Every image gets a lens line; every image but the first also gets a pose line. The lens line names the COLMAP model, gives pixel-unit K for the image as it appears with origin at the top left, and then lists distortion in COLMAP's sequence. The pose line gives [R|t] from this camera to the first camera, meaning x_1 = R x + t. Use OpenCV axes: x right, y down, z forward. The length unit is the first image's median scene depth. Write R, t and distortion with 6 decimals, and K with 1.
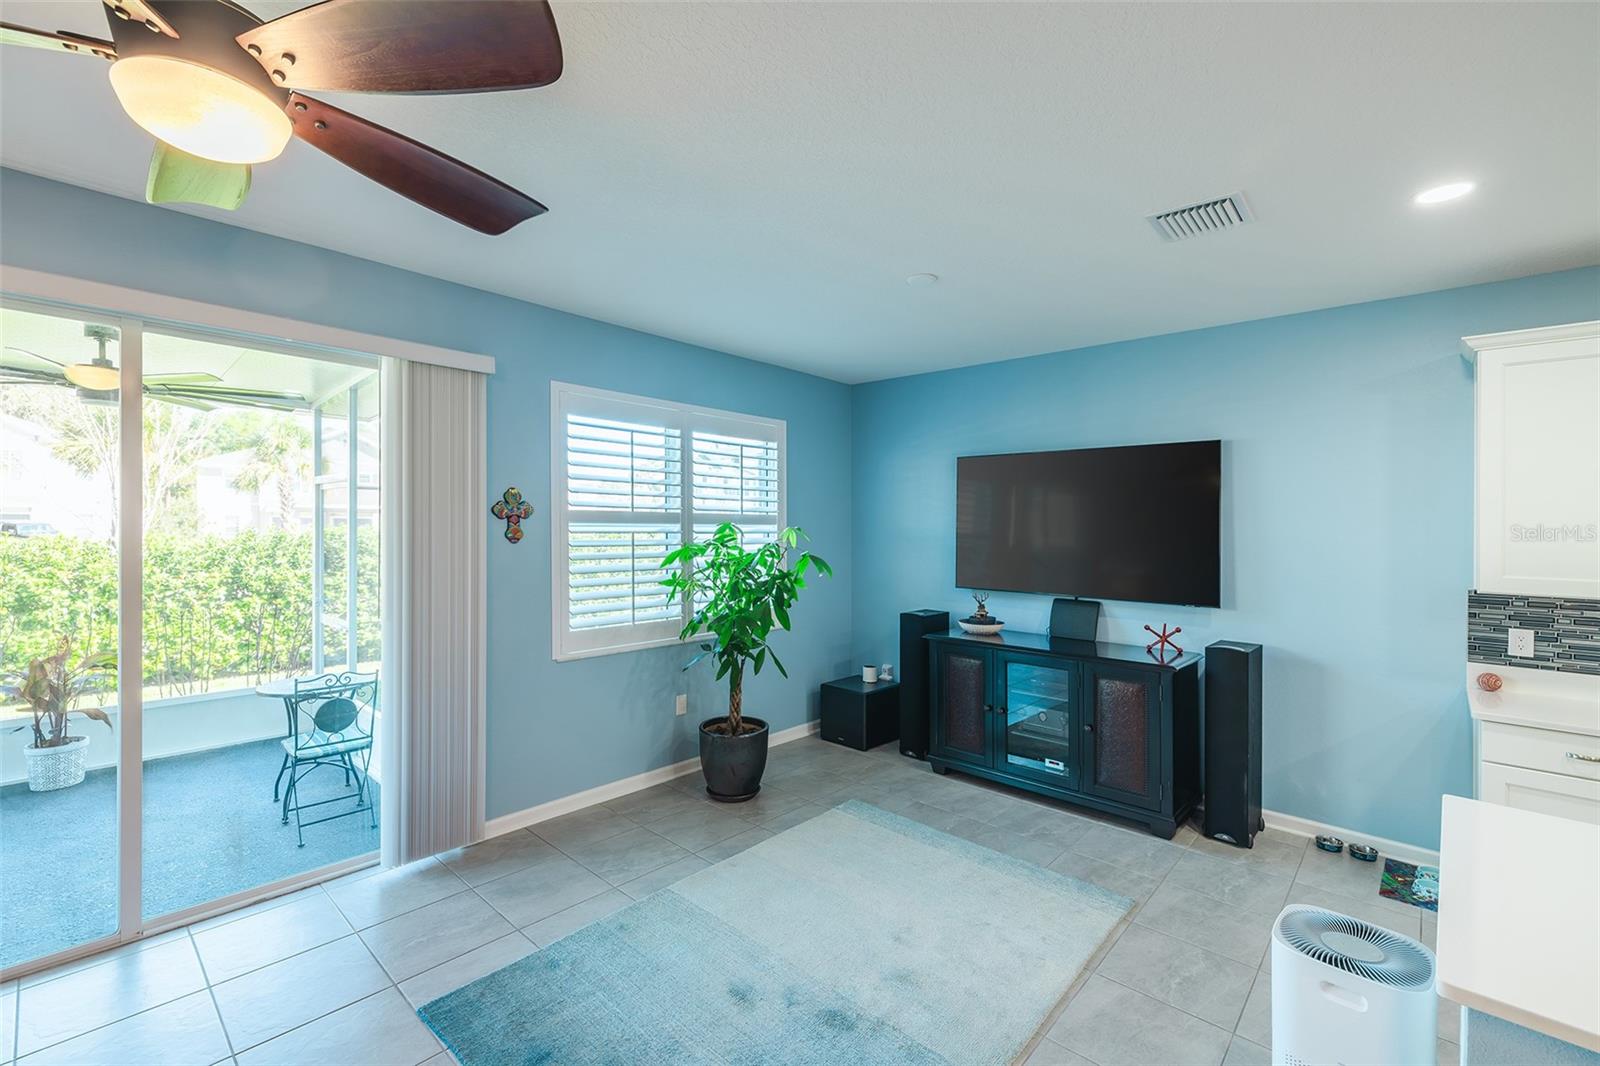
lens RADIAL K [[691.0, 0, 796.8], [0, 691.0, 527.7], [0, 0, 1]] dist [-0.000188, -0.000173]
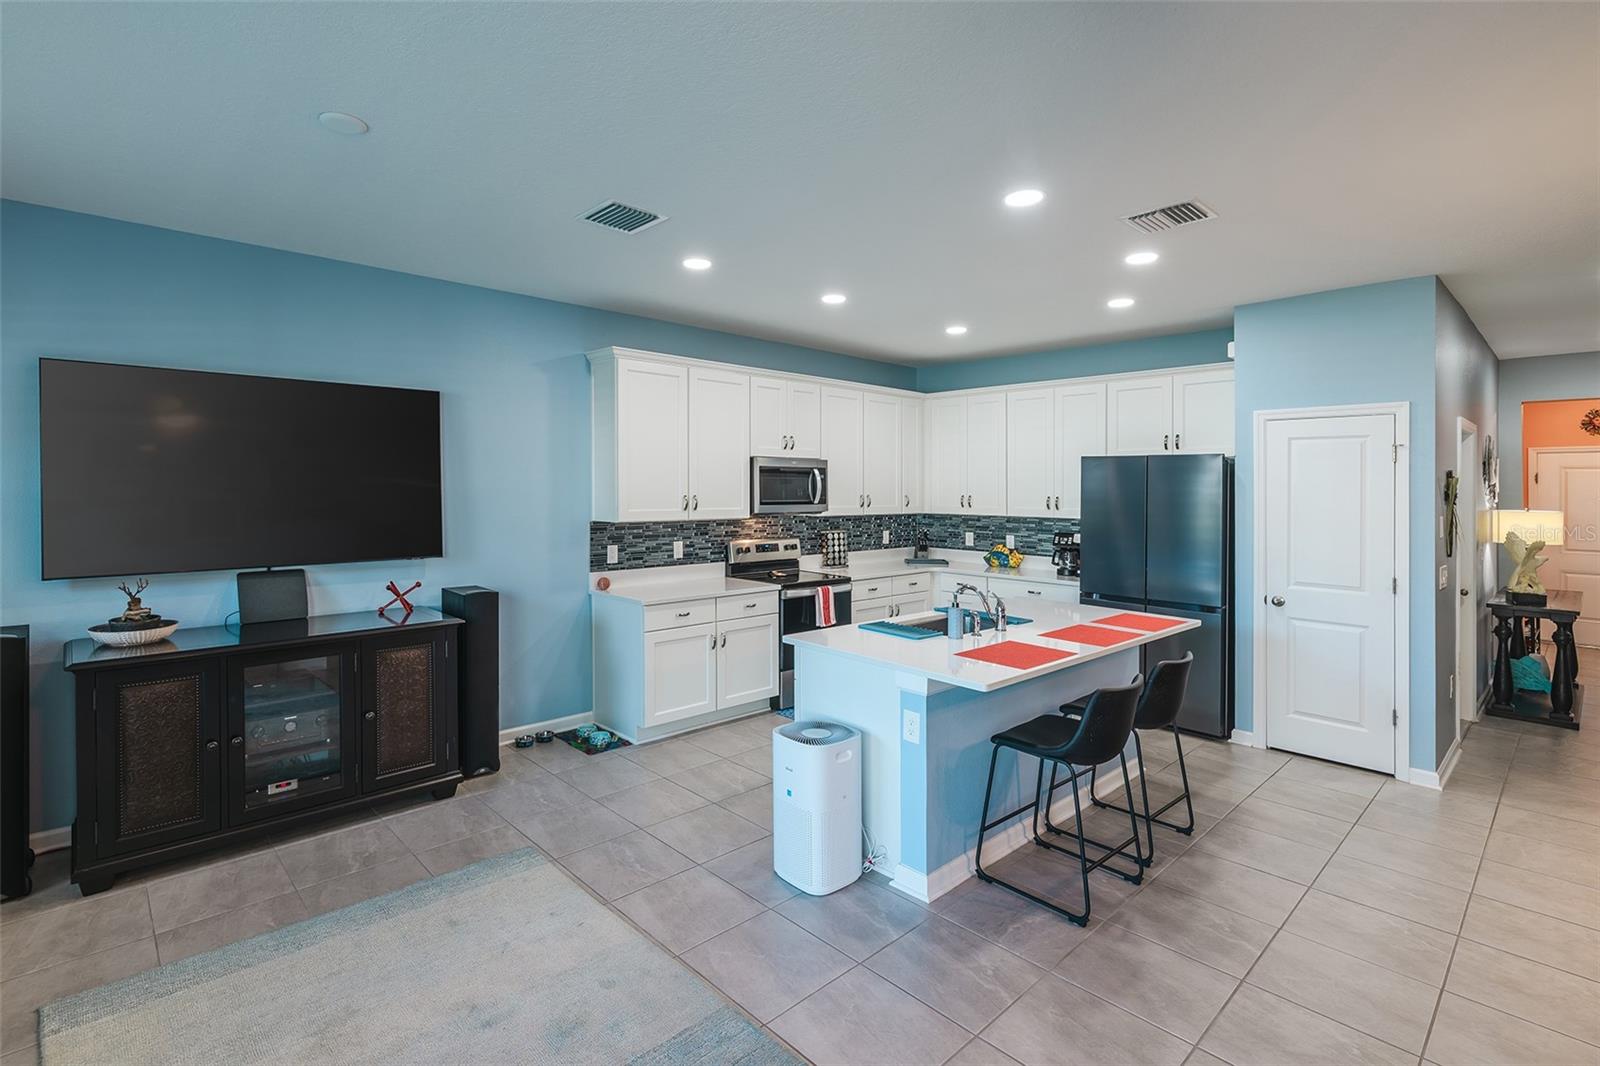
lens RADIAL K [[728.2, 0, 782.7], [0, 728.2, 478.1], [0, 0, 1]] dist [-0.001737, -0.000844]
pose [[0.087410, -0.003255, 0.996167, -0.398035], [-0.002685, 0.999990, 0.003504, -0.004865], [-0.996169, -0.002981, 0.087400, 0.392822]]
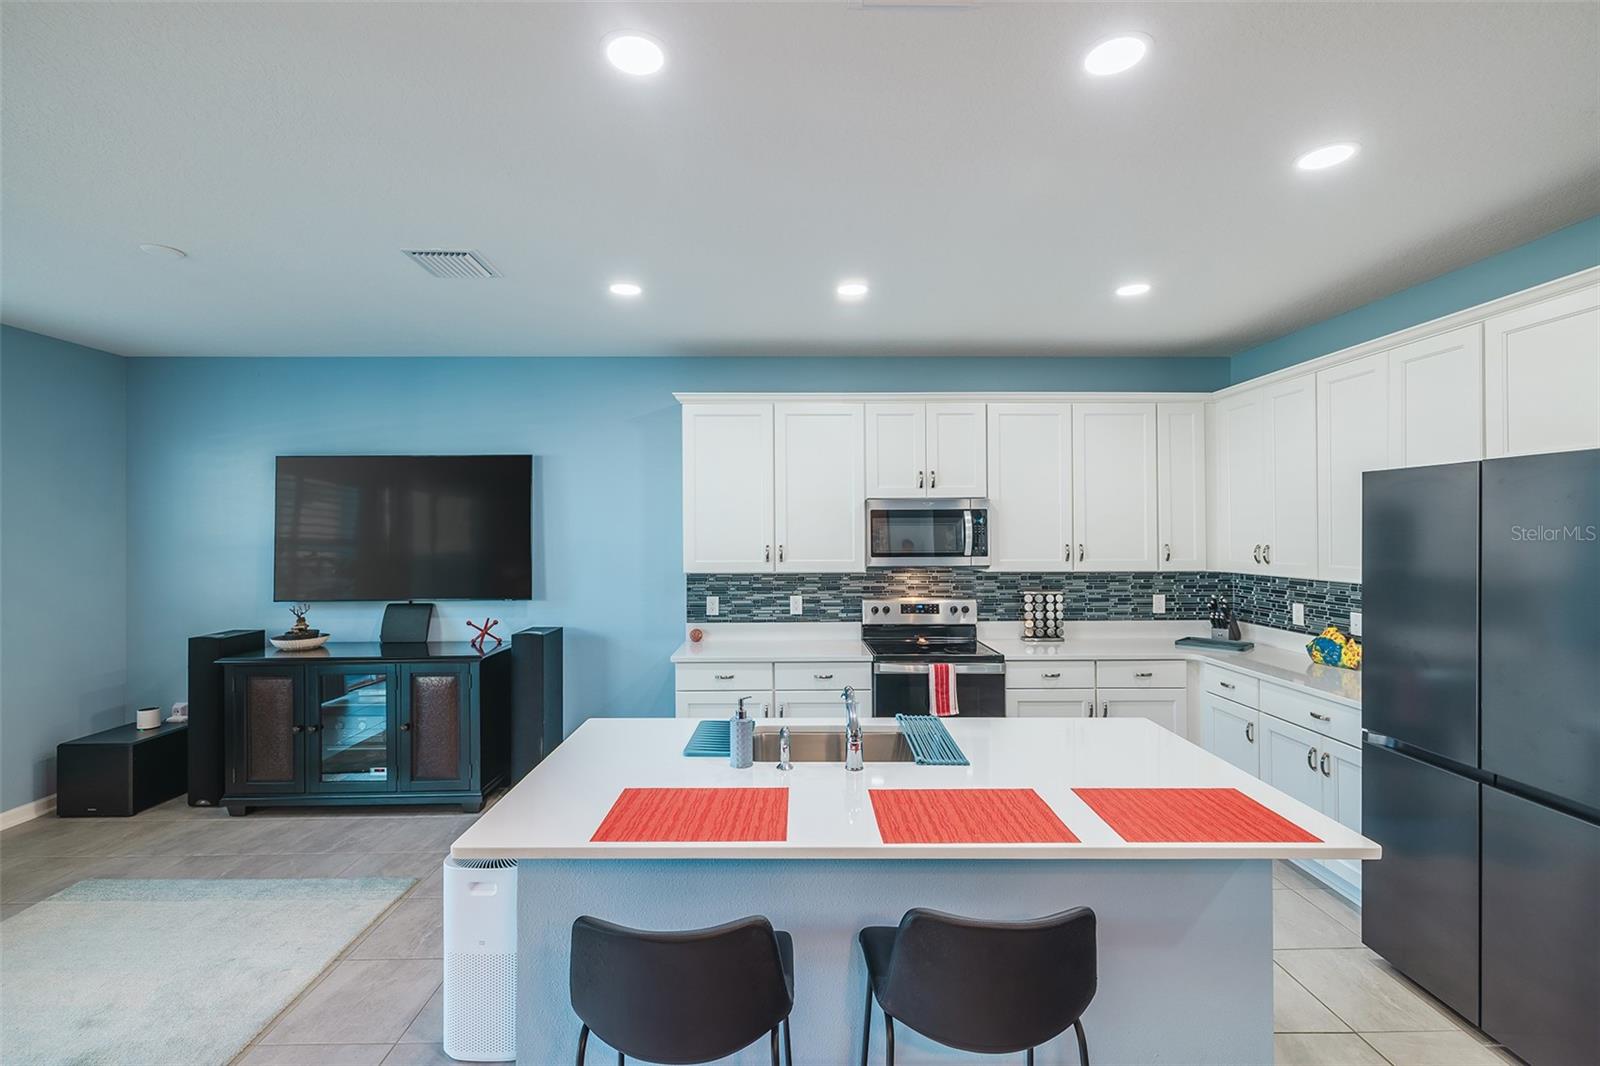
lens RADIAL K [[691.0, 0, 794.3], [0, 691.0, 519.6], [0, 0, 1]] dist [-0.000188, -0.000173]
pose [[0.723381, -0.004140, 0.690437, 0.123993], [0.017409, 0.999773, -0.012245, 0.003624], [-0.690230, 0.020878, 0.723289, -0.140742]]
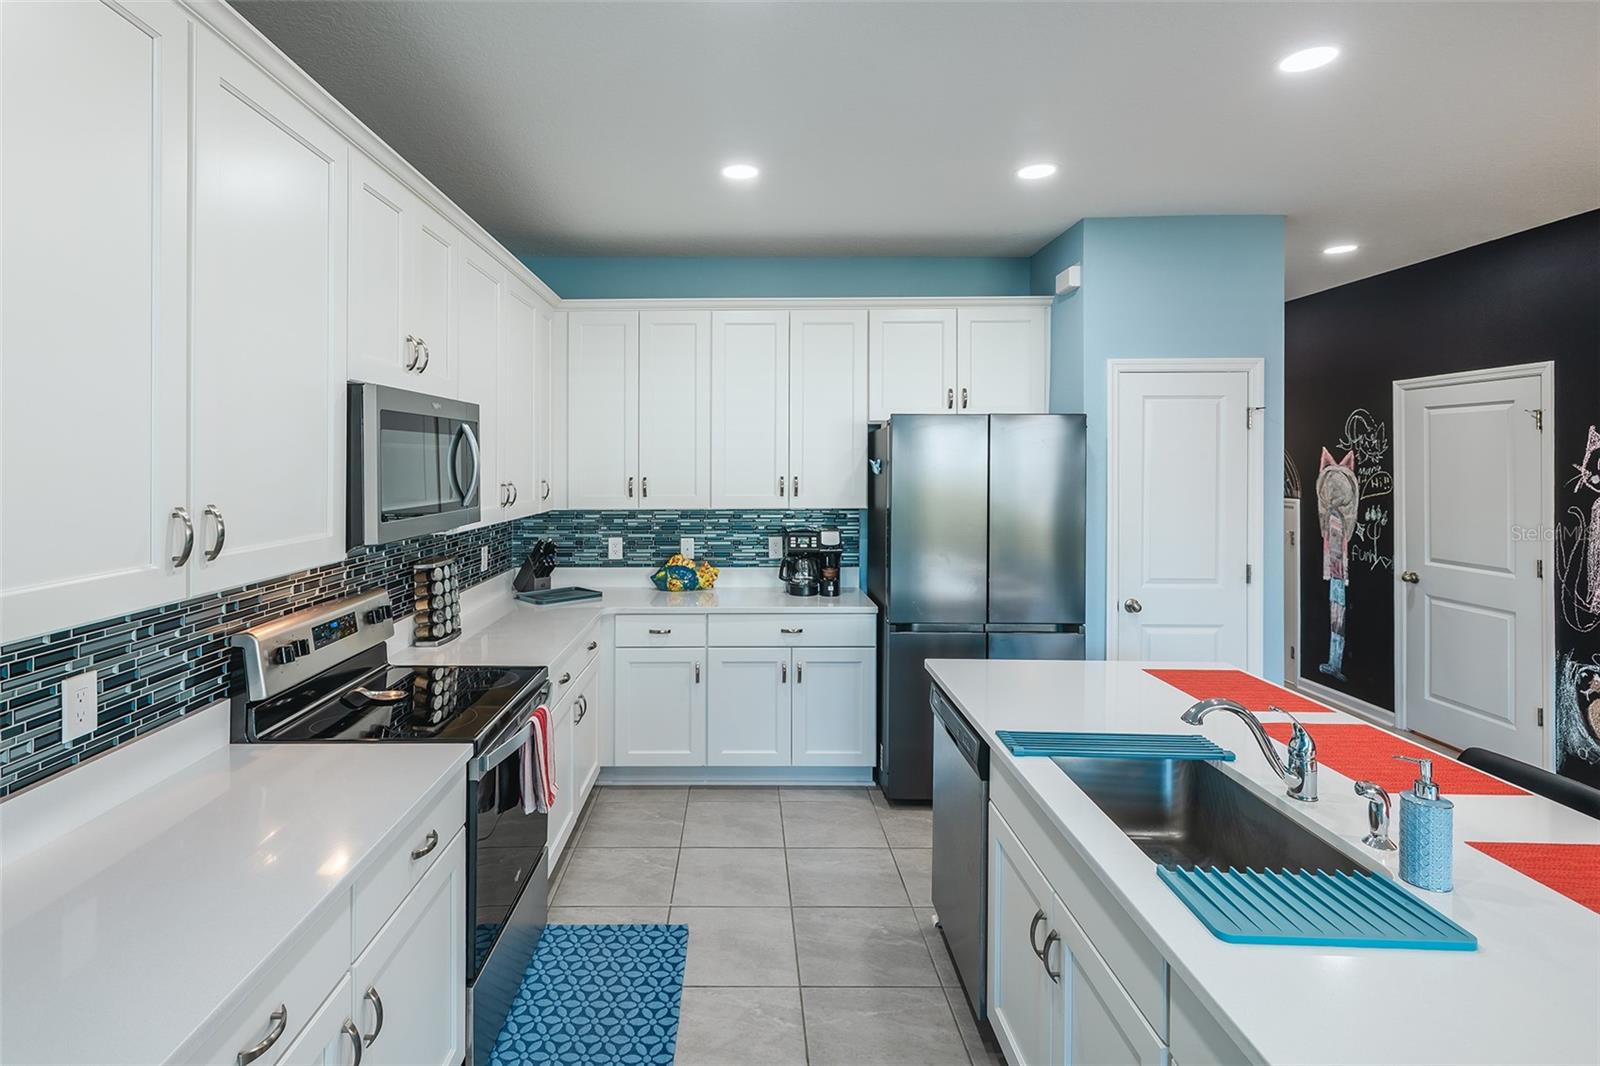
lens RADIAL K [[776.5, 0, 738.3], [0, 776.5, 455.5], [0, 0, 1]] dist [-0.001995, 0.001721]
pose [[-0.654792, -0.007113, 0.755776, 0.418597], [-0.003982, 0.999974, 0.005961, 0.003586], [-0.755799, 0.000894, -0.654803, 0.708463]]
